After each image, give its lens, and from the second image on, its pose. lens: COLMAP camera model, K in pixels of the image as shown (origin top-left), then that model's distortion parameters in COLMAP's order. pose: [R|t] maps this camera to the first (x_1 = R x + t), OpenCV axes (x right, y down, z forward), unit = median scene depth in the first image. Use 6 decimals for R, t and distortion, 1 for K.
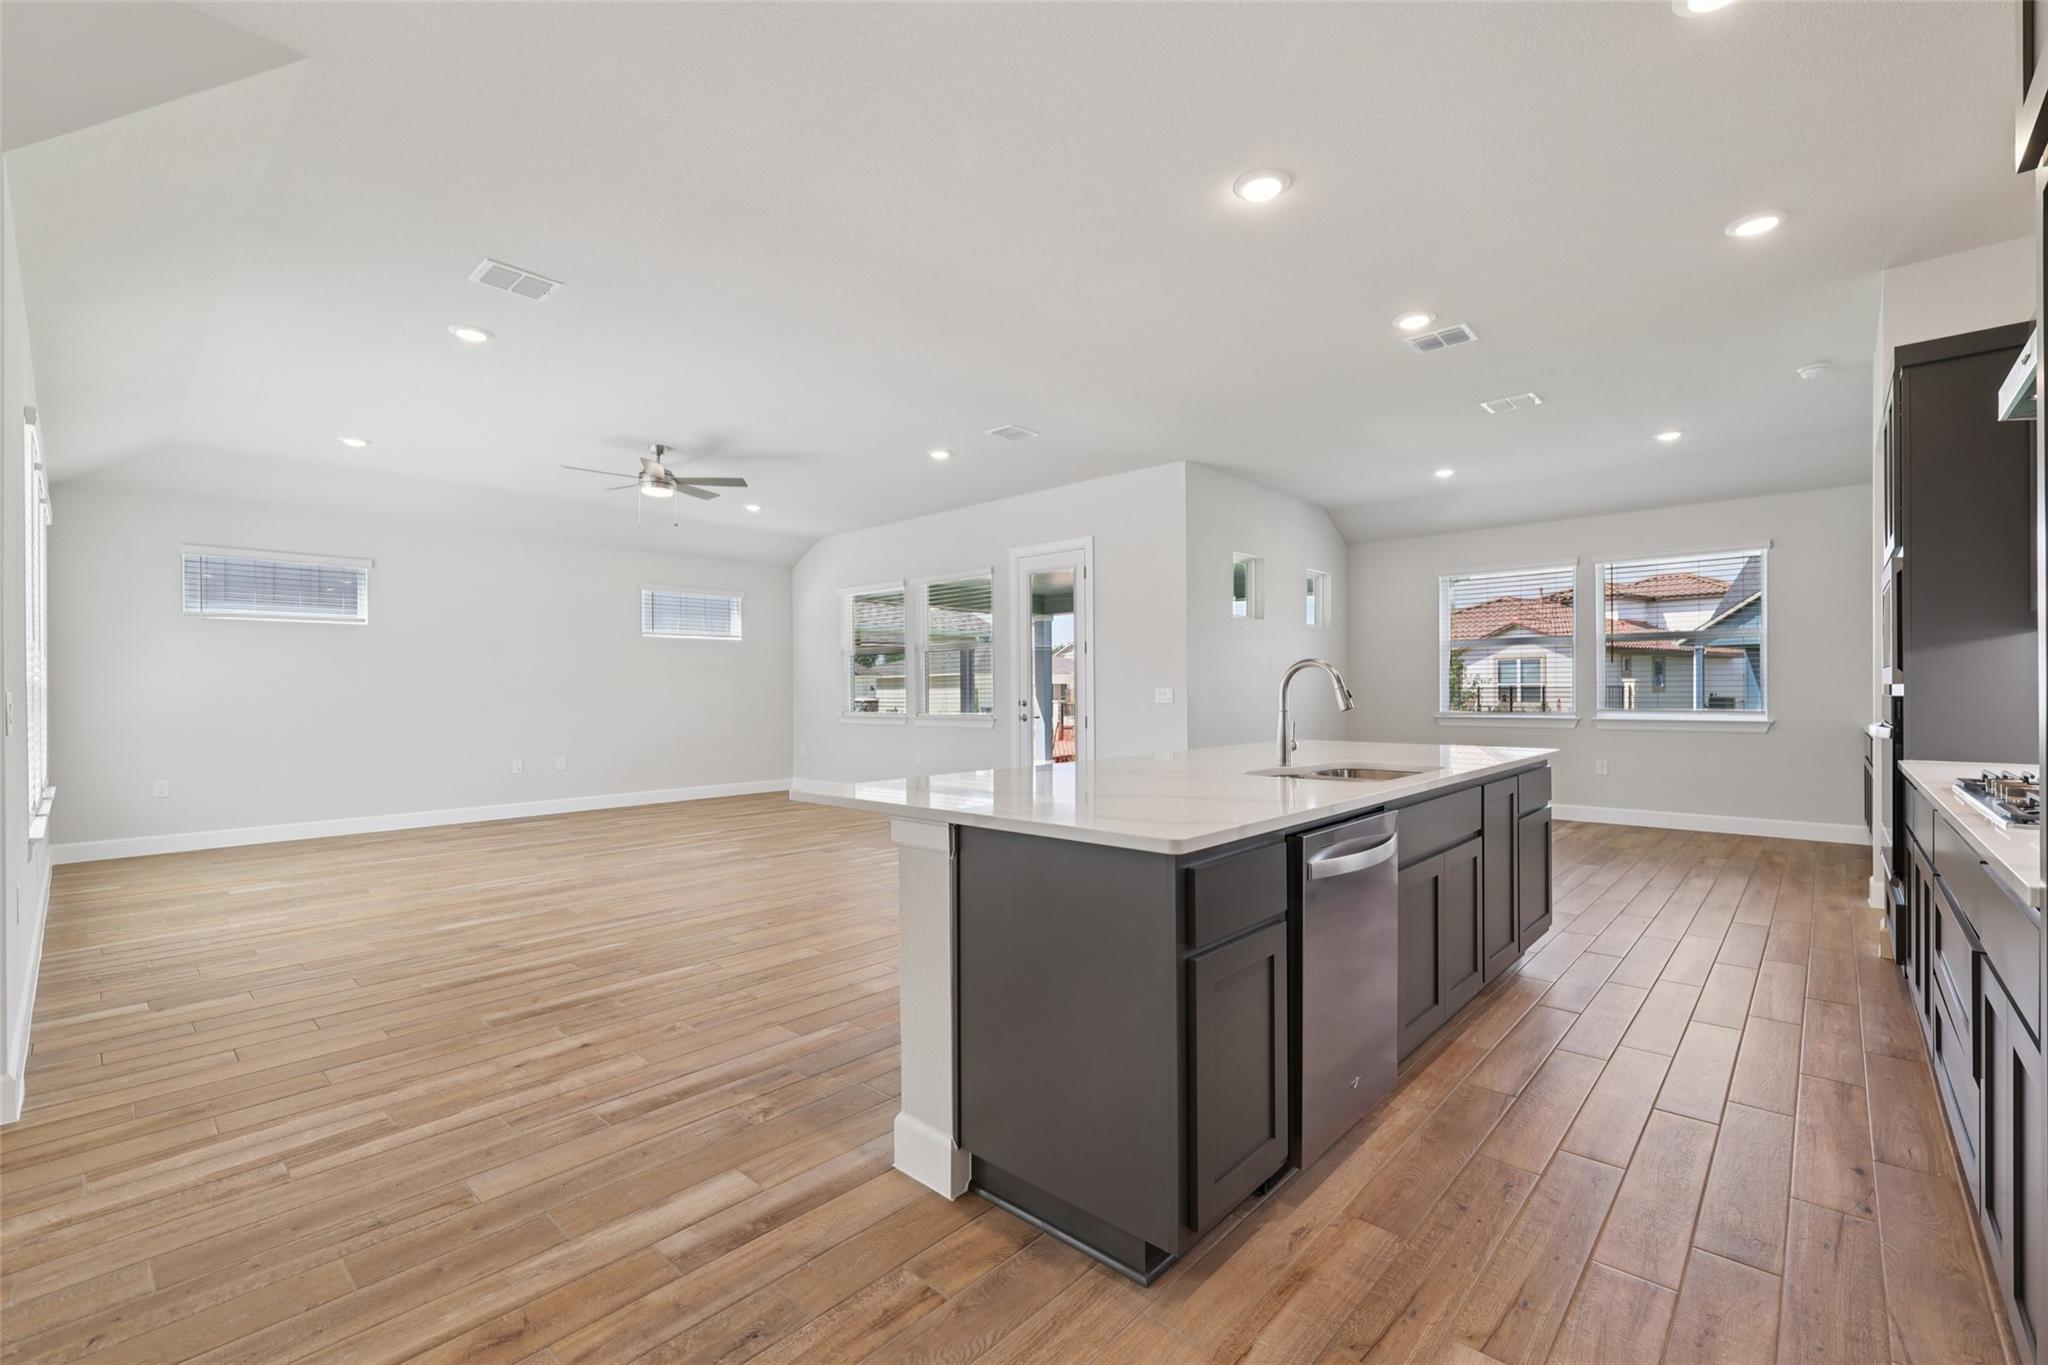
lens RADIAL K [[876.6, 0, 1026.4], [0, 876.6, 687.5], [0, 0, 1]] dist [-0.001554, -0.000039]
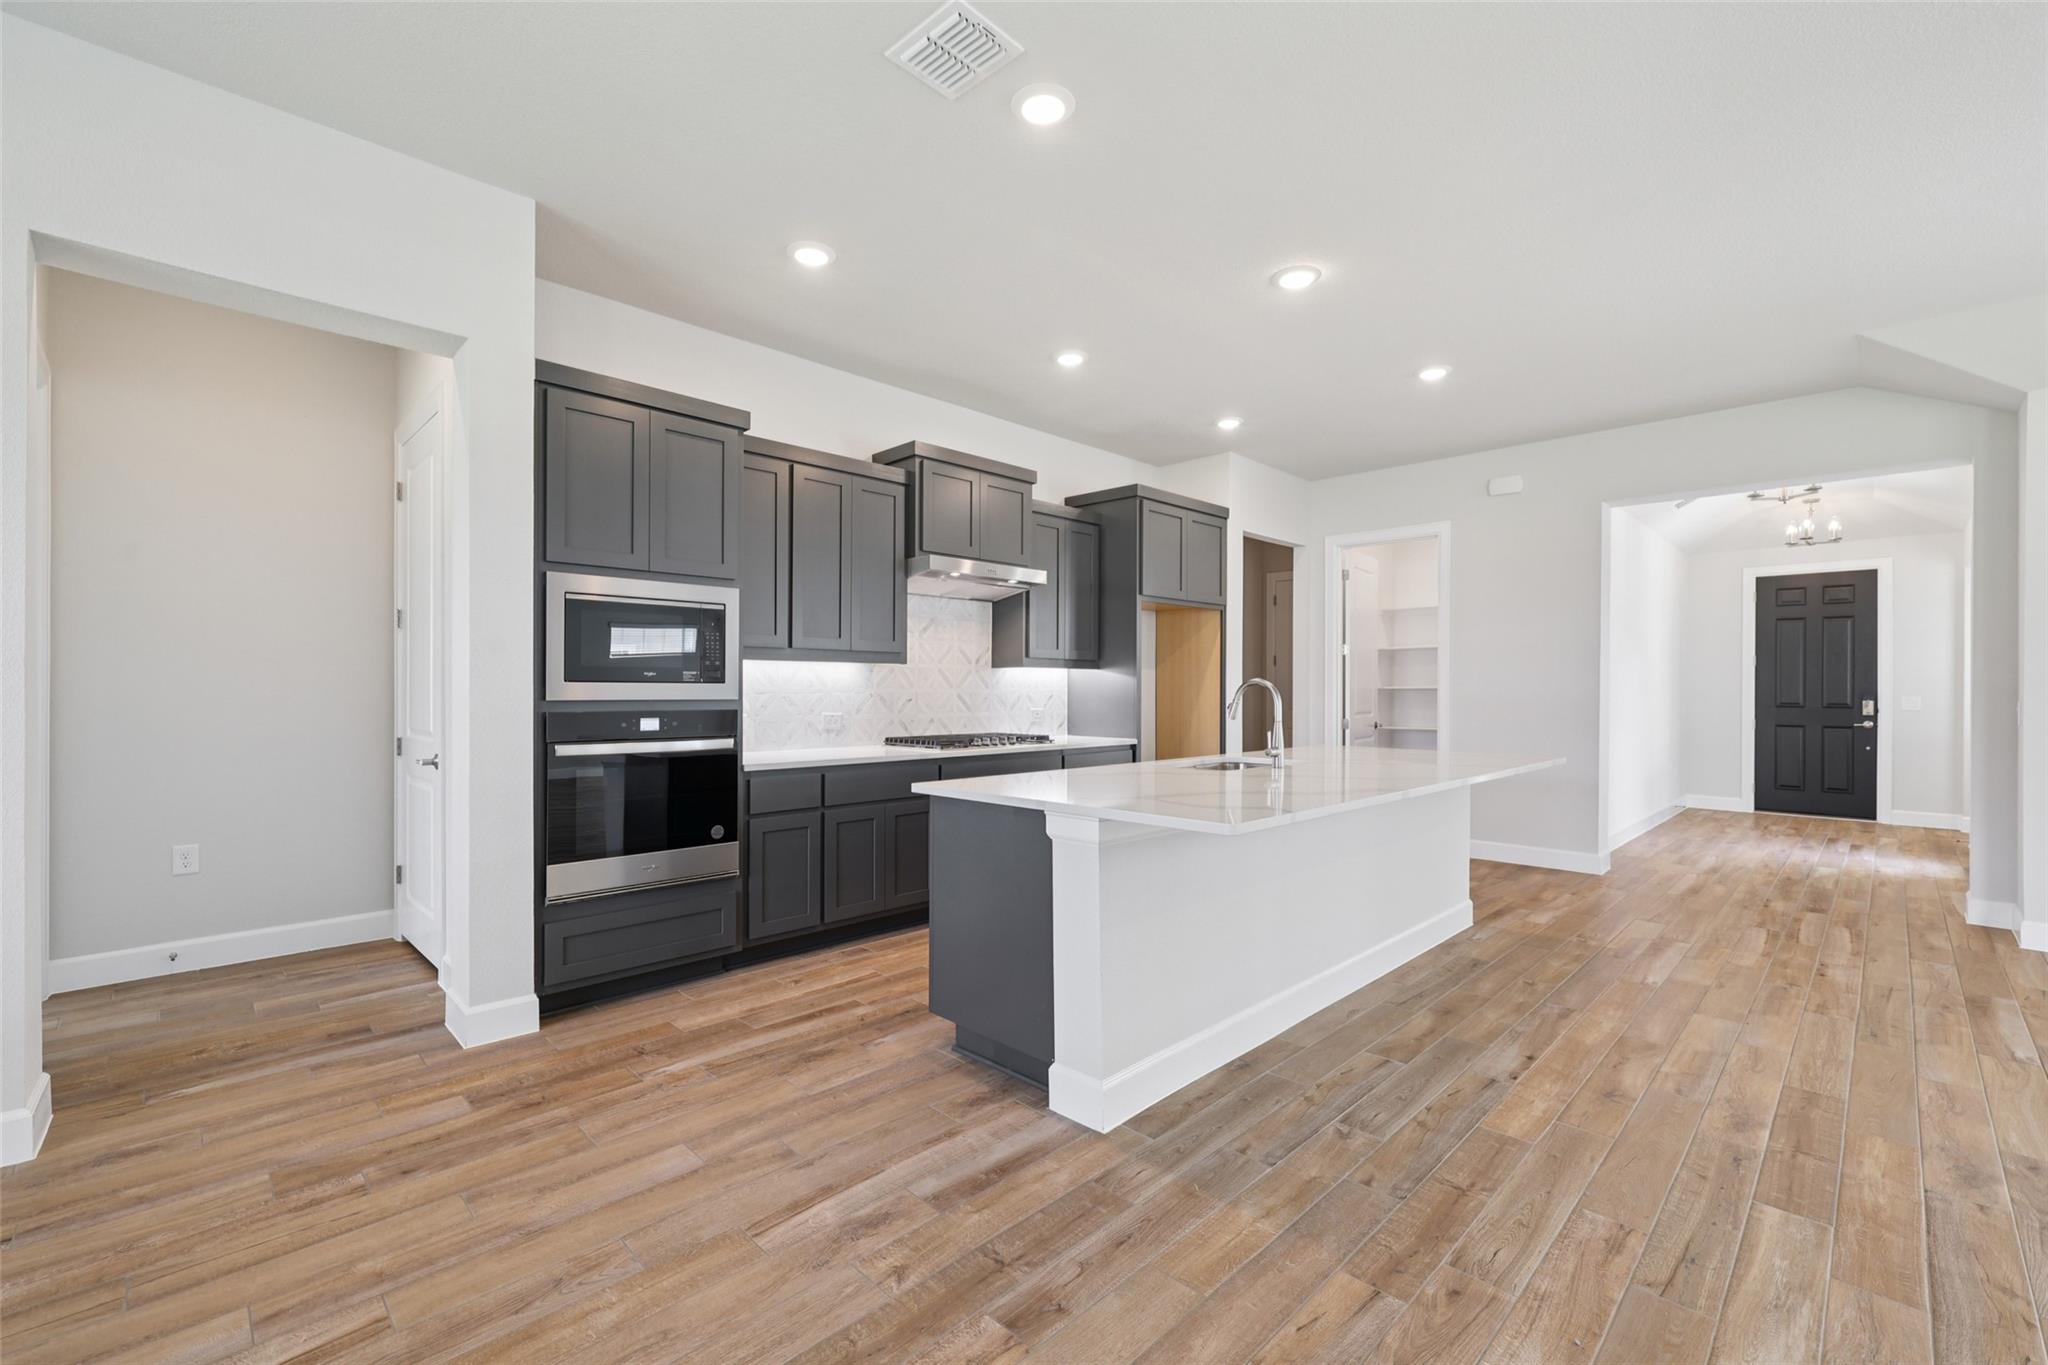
lens RADIAL K [[869.3, 0, 1024.9], [0, 869.3, 687.8], [0, 0, 1]] dist [-0.001300, 0.000430]
pose [[-0.999170, 0.002025, 0.040674, 0.577036], [0.001821, 0.999986, -0.005055, -0.013573], [-0.040683, -0.004977, -0.999160, 2.146594]]
